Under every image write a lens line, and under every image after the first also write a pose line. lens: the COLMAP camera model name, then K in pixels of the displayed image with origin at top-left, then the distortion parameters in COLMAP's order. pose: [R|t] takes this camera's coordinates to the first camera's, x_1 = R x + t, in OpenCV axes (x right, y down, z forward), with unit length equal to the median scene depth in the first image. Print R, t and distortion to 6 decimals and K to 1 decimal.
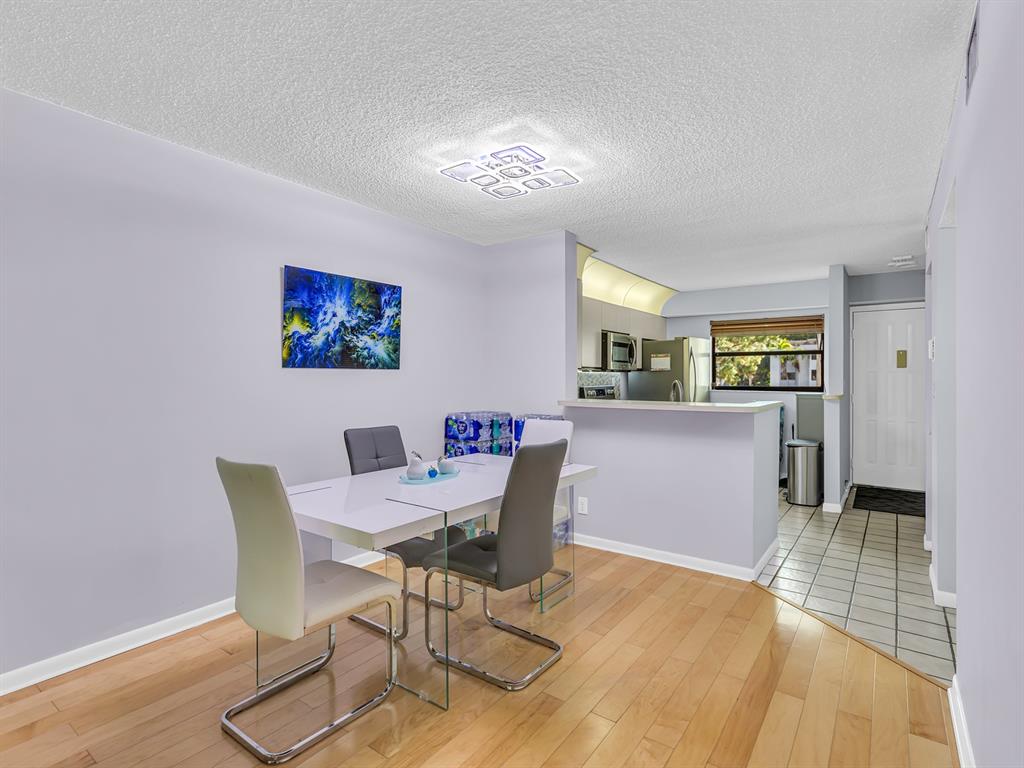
lens RADIAL K [[519.3, 0, 510.5], [0, 519.3, 377.9], [0, 0, 1]] dist [0.000384, 0.000349]
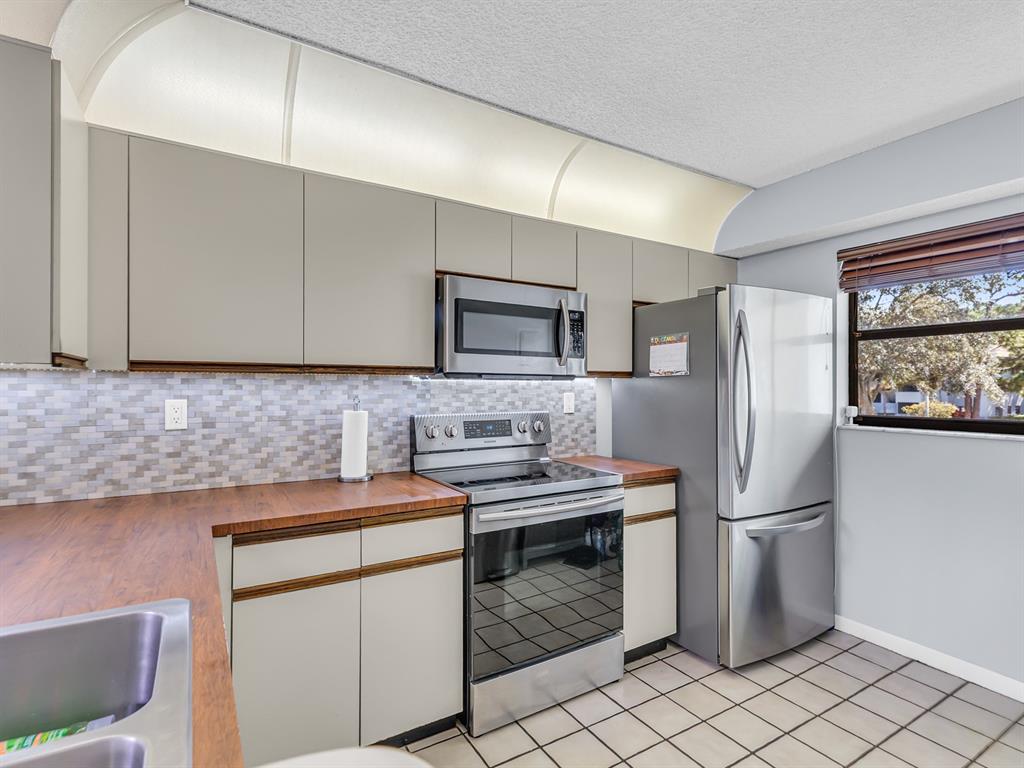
lens RADIAL K [[522.3, 0, 511.4], [0, 522.3, 383.2], [0, 0, 1]] dist [0.002237, 0.000243]
pose [[0.925208, 0.000650, -0.379461, 0.594312], [-0.003785, 0.999965, -0.007514, -0.010271], [0.379443, 0.008388, 0.925177, 1.050381]]
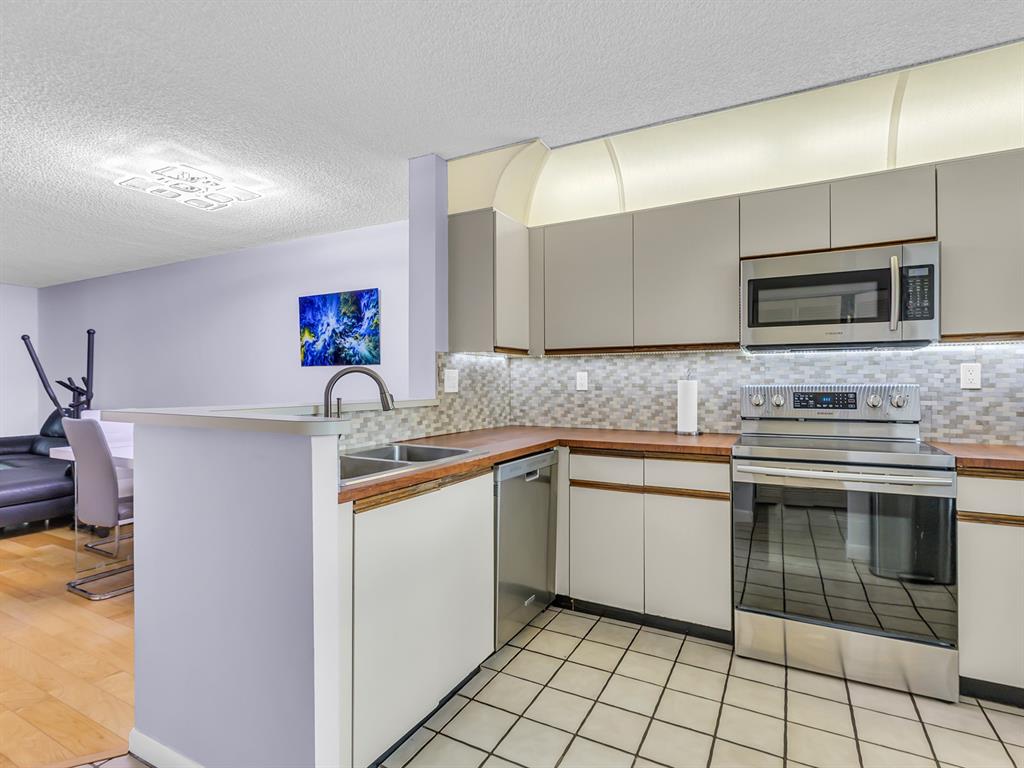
lens RADIAL K [[519.3, 0, 510.5], [0, 519.3, 377.9], [0, 0, 1]] dist [0.000384, 0.000349]
pose [[0.136209, -0.006779, -0.990657, 0.944102], [0.002309, 0.999976, -0.006526, 0.020256], [0.990677, -0.001399, 0.136222, 1.182786]]
